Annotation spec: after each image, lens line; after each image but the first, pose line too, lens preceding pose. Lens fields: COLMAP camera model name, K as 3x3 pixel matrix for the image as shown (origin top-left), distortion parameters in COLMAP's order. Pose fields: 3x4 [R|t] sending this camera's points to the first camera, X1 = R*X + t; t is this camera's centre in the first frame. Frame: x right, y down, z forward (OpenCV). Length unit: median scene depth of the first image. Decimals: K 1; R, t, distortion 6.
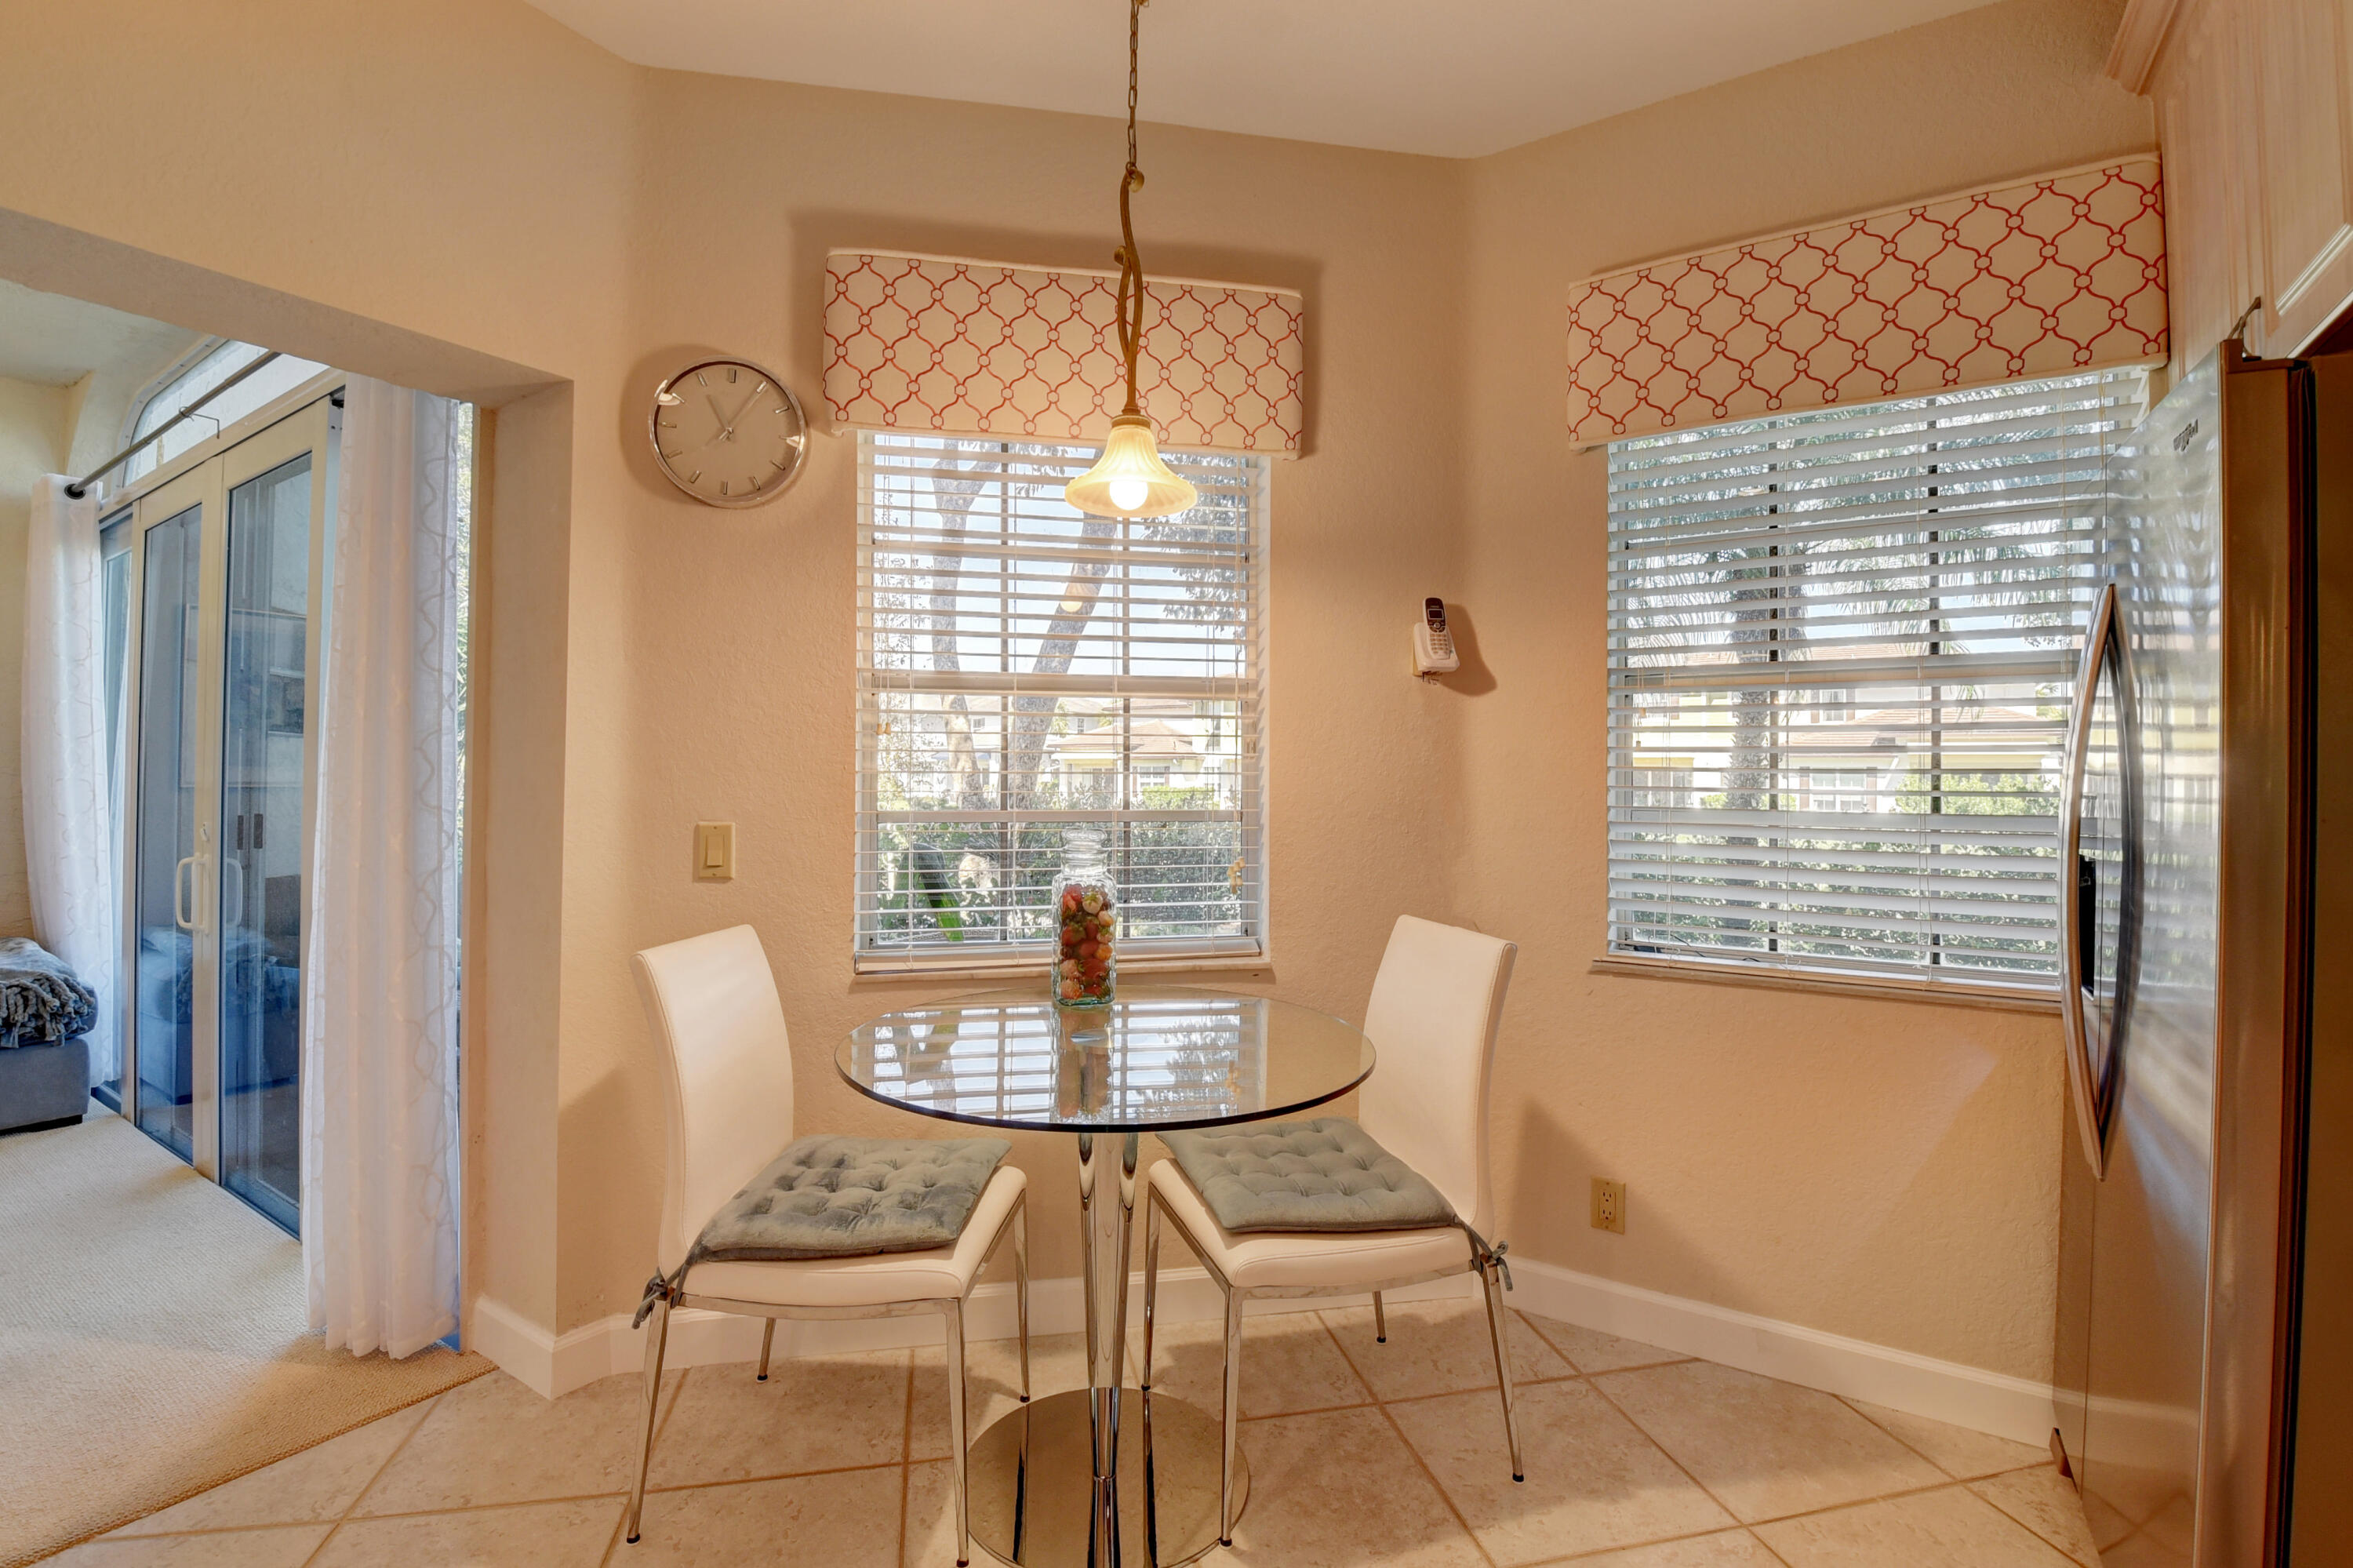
lens RADIAL K [[1028.0, 0, 1156.3], [0, 1028.0, 765.9], [0, 0, 1]] dist [-0.019617, -0.005463]
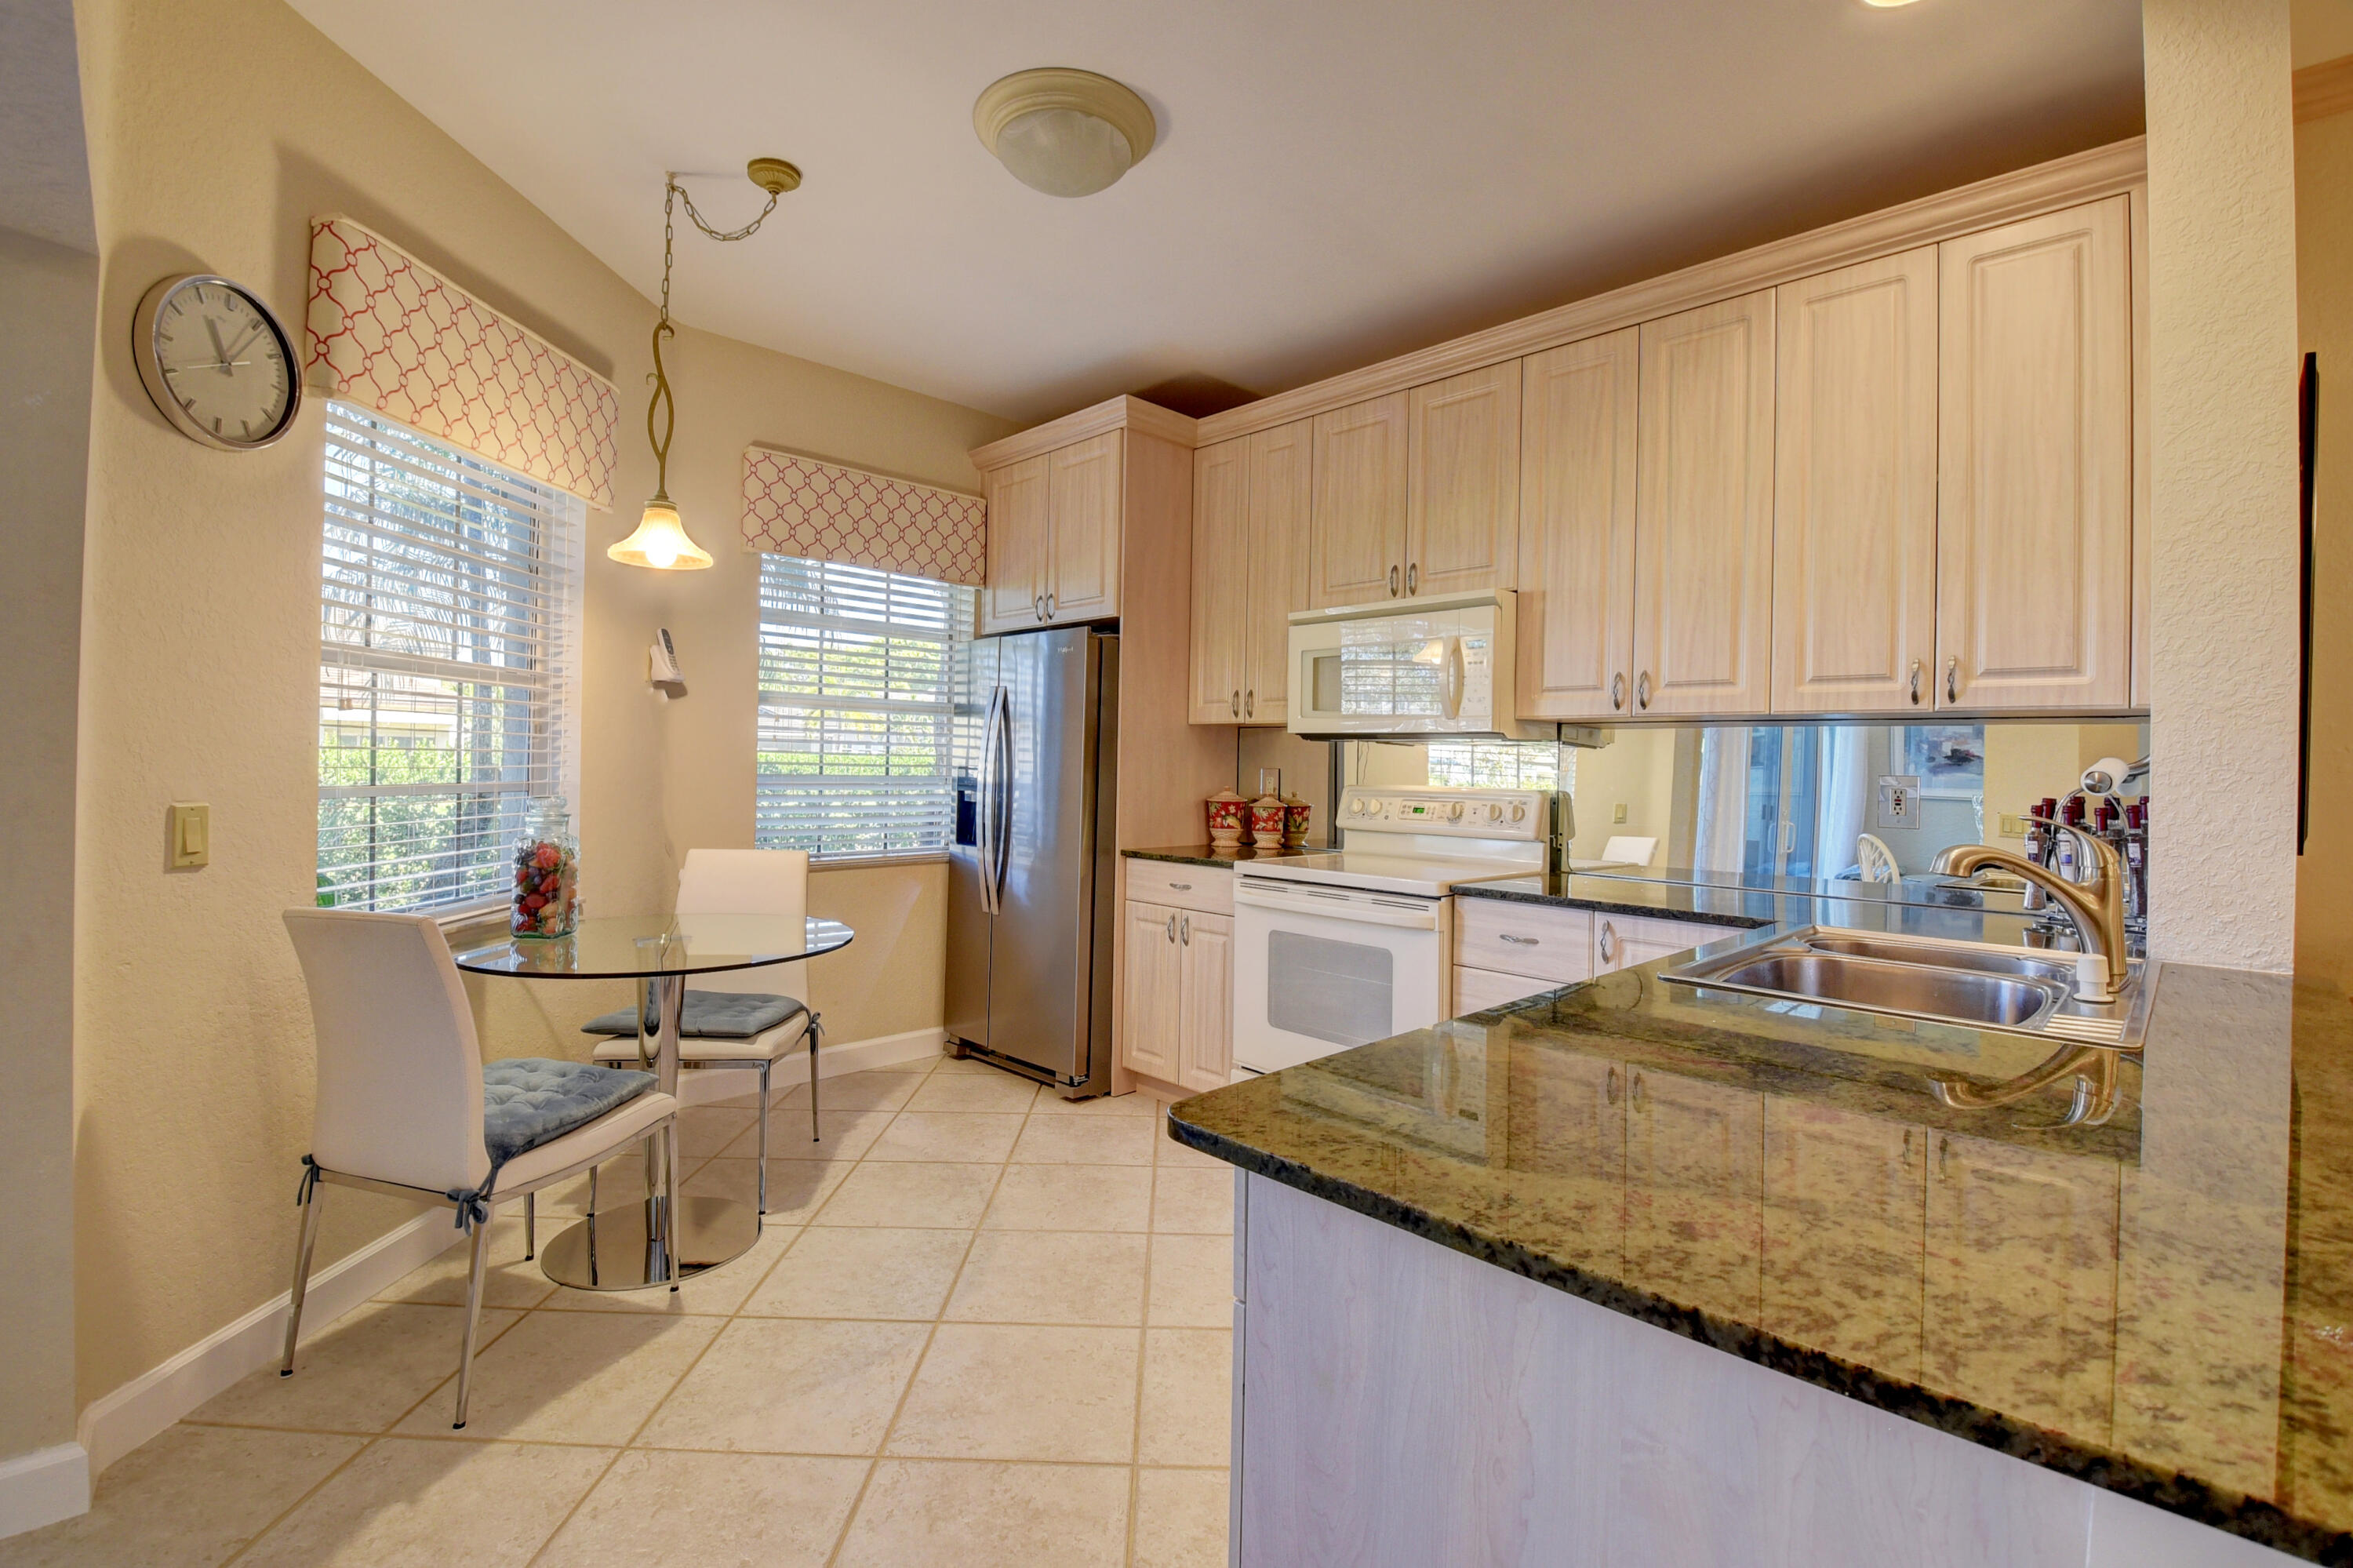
lens RADIAL K [[1028.0, 0, 1145.2], [0, 1028.0, 773.0], [0, 0, 1]] dist [-0.019617, -0.005463]
pose [[0.238870, -0.010819, 0.970991, -1.077120], [-0.026488, 0.999493, 0.017653, -0.007478], [-0.970690, -0.029937, 0.238462, 0.003603]]
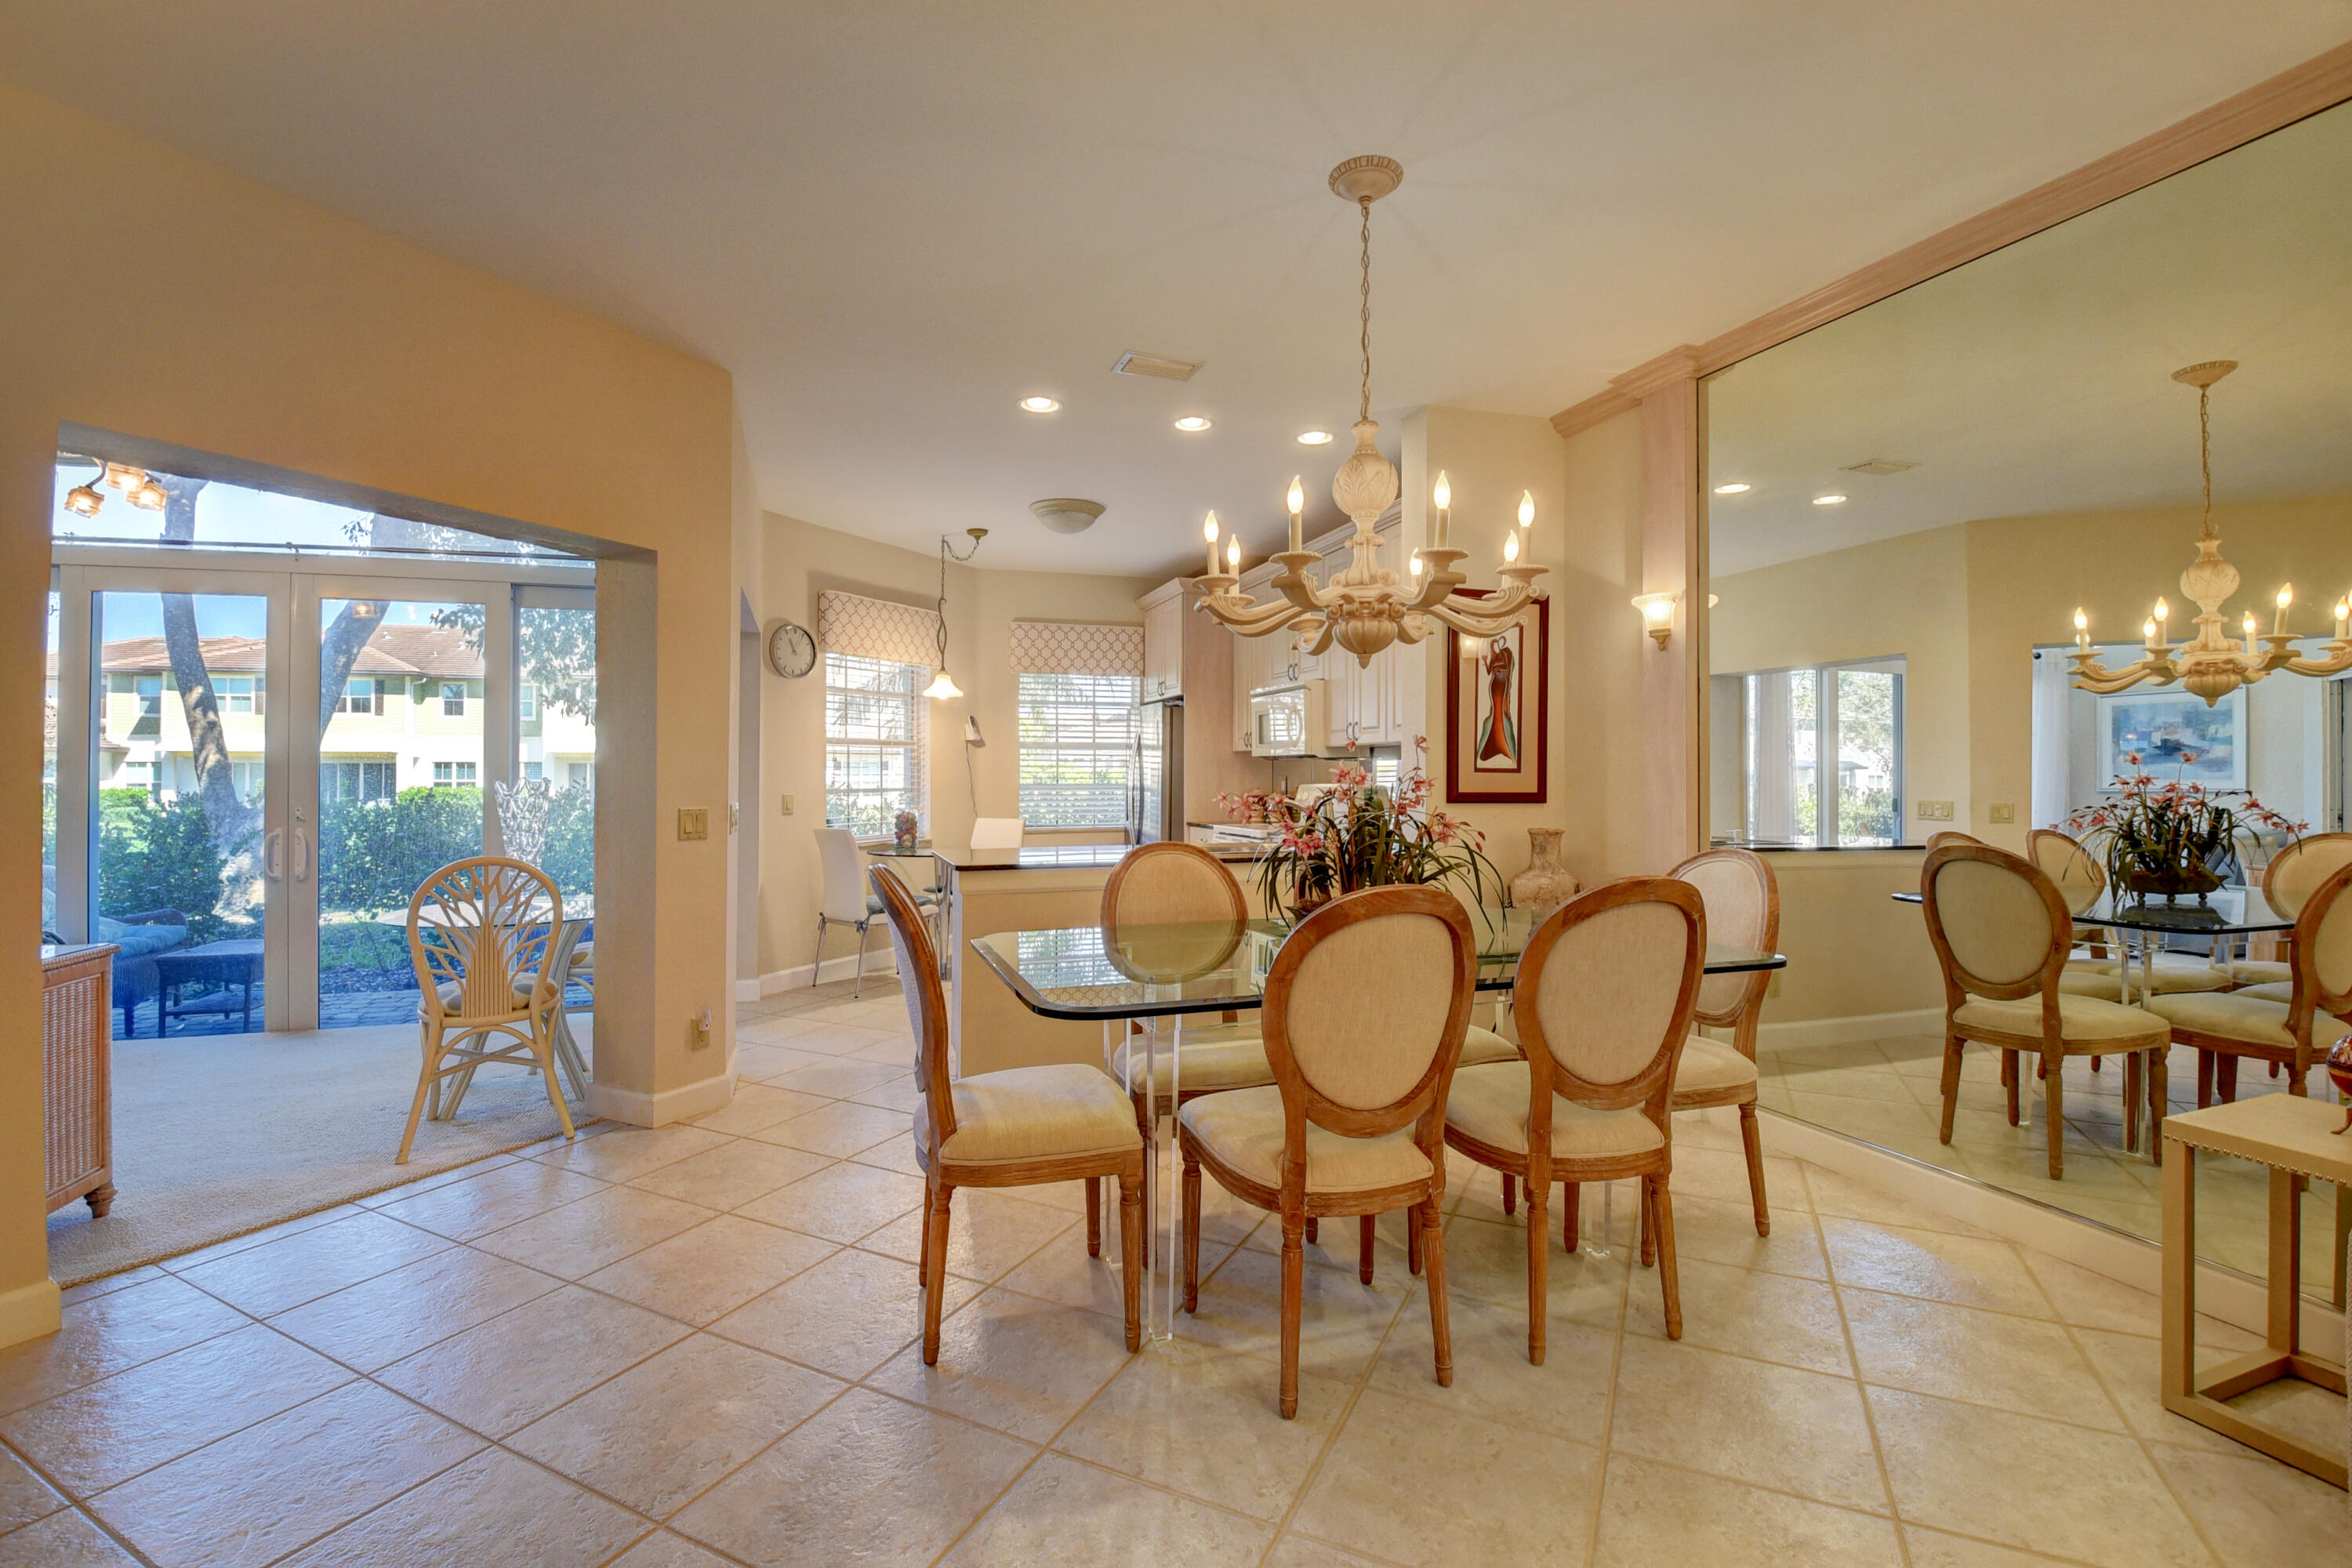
lens RADIAL K [[1027.5, 0, 1152.1], [0, 1027.5, 776.3], [0, 0, 1]] dist [-0.019617, -0.005463]
pose [[0.634249, -0.006653, 0.773100, -1.942494], [-0.001966, 0.999946, 0.010219, -0.021147], [-0.773126, -0.008002, 0.634202, -1.493896]]
